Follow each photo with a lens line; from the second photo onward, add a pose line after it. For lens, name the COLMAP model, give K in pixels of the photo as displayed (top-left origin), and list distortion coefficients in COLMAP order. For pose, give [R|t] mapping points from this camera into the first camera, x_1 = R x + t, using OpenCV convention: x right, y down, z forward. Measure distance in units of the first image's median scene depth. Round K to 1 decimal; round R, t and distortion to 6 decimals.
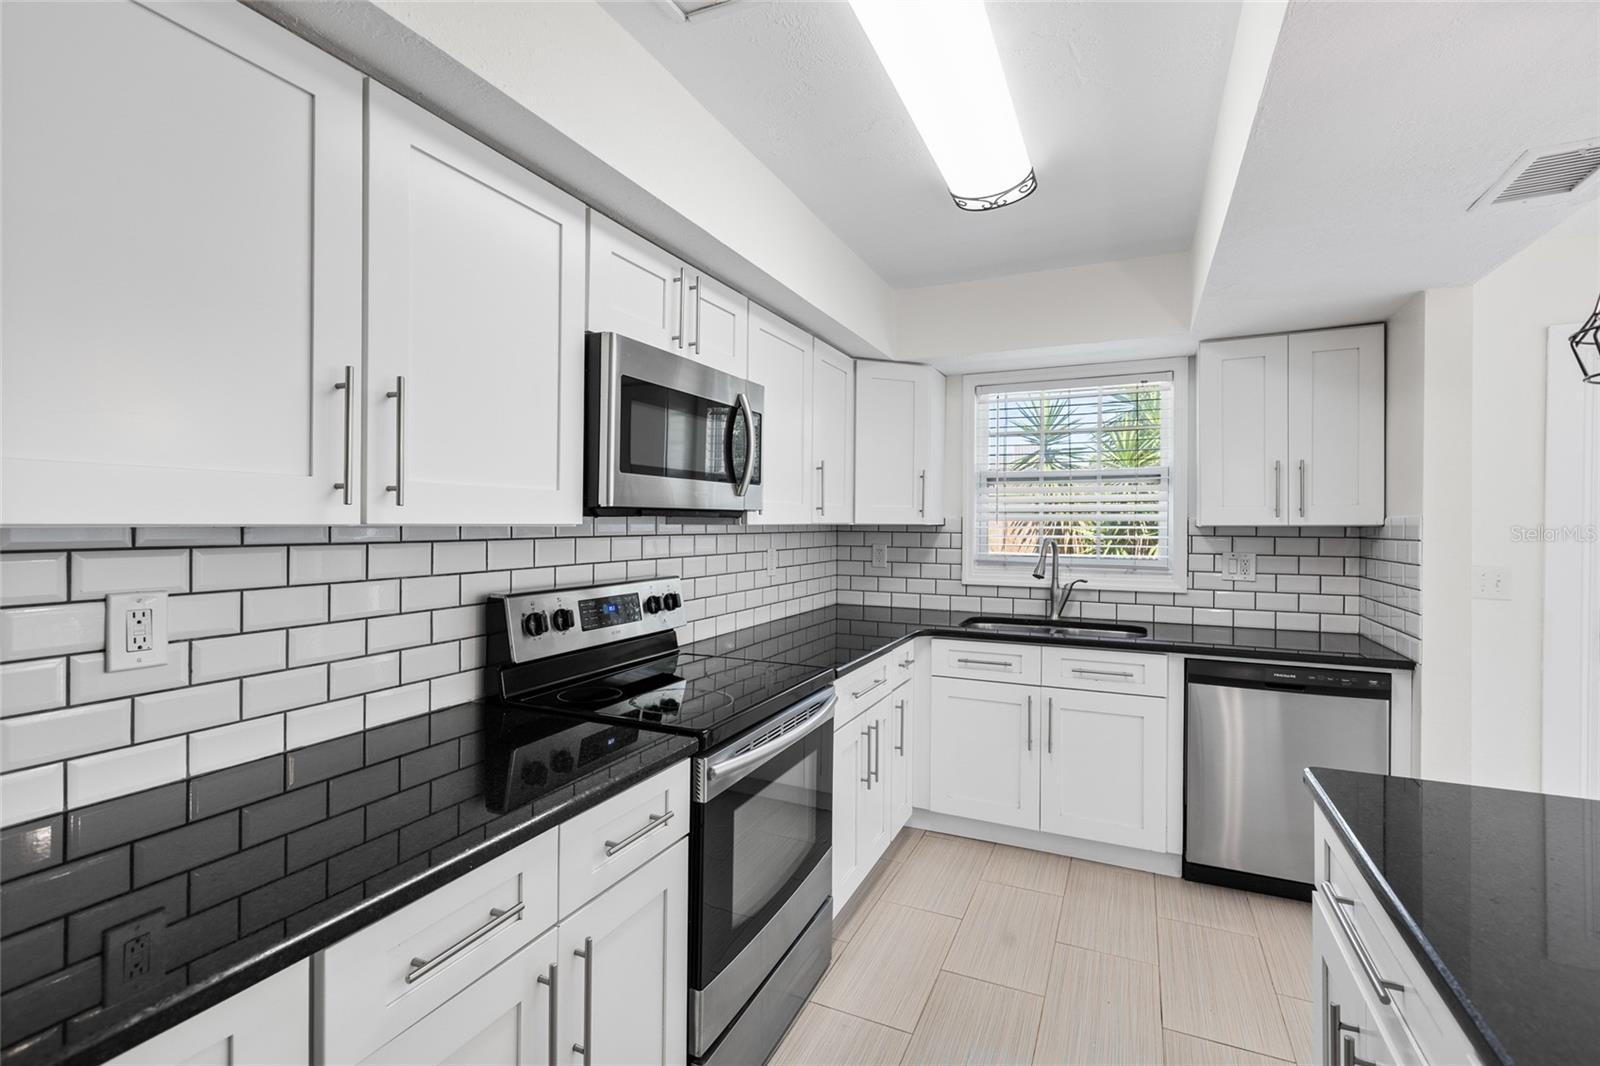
lens RADIAL K [[733.9, 0, 794.9], [0, 733.9, 519.3], [0, 0, 1]] dist [0.000249, -0.000546]
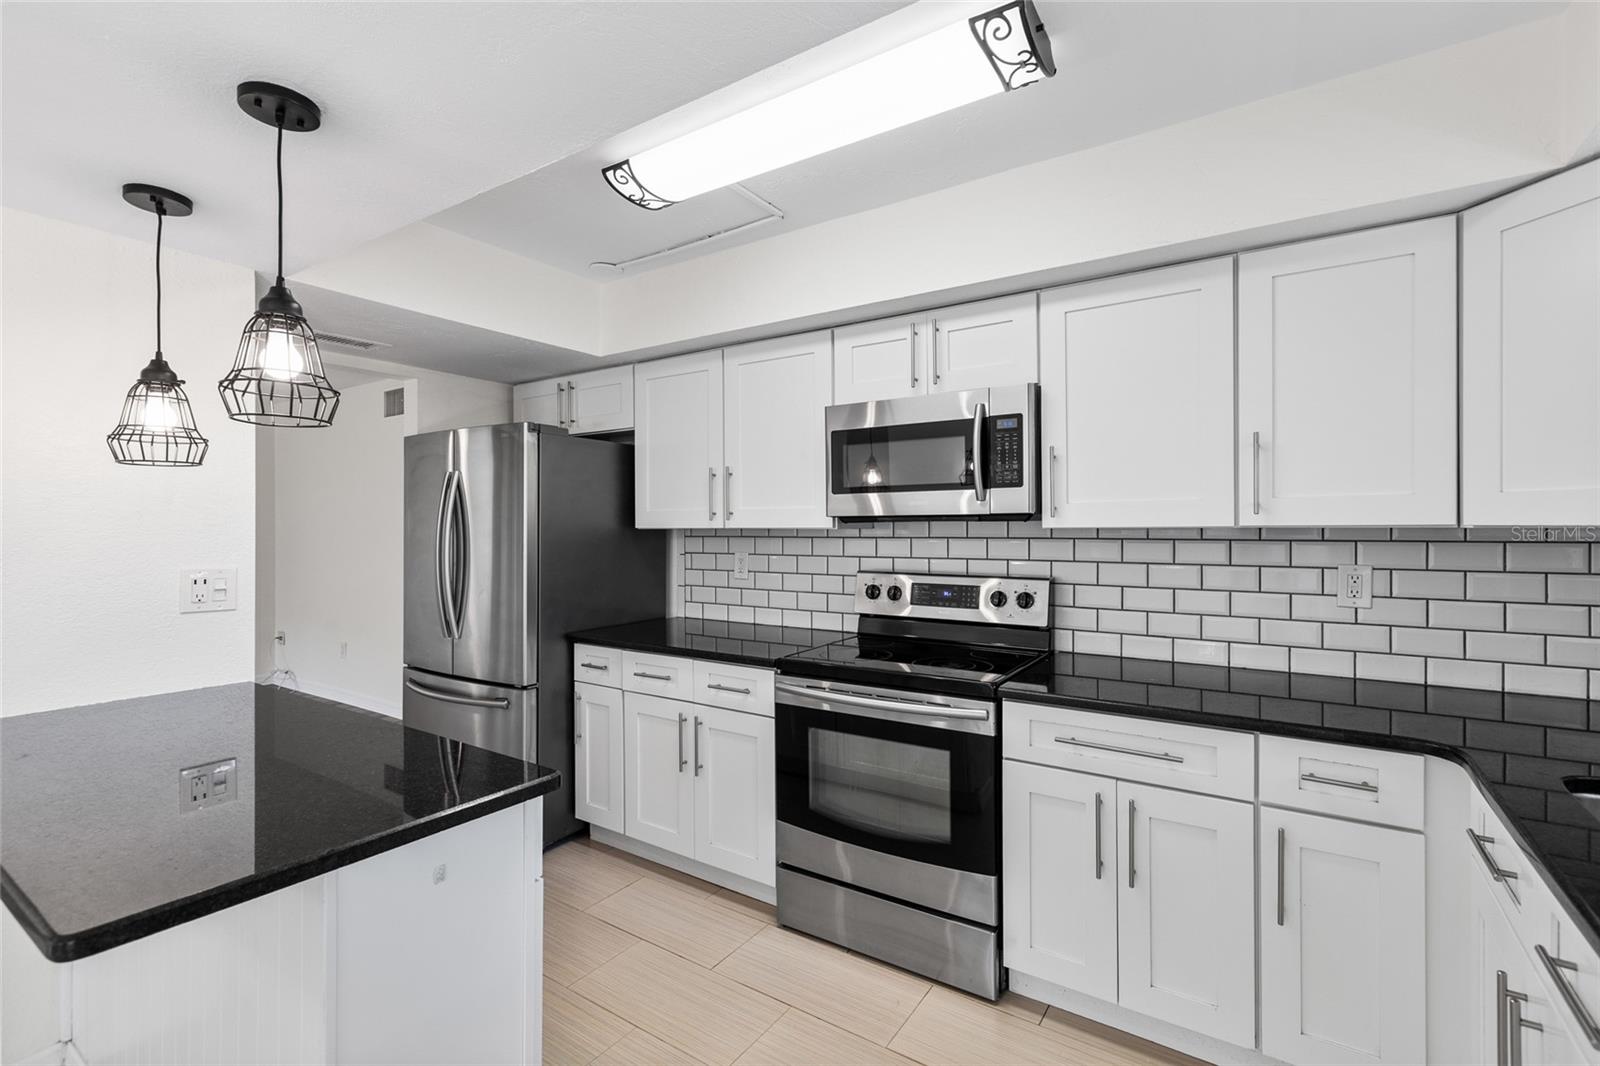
lens RADIAL K [[733.9, 0, 796.1], [0, 733.9, 533.1], [0, 0, 1]] dist [0.000249, -0.000546]
pose [[-0.171045, 0.011417, -0.985197, 1.129183], [0.010168, 0.999900, 0.009822, 0.000107], [0.985211, -0.008337, -0.171144, 1.028788]]
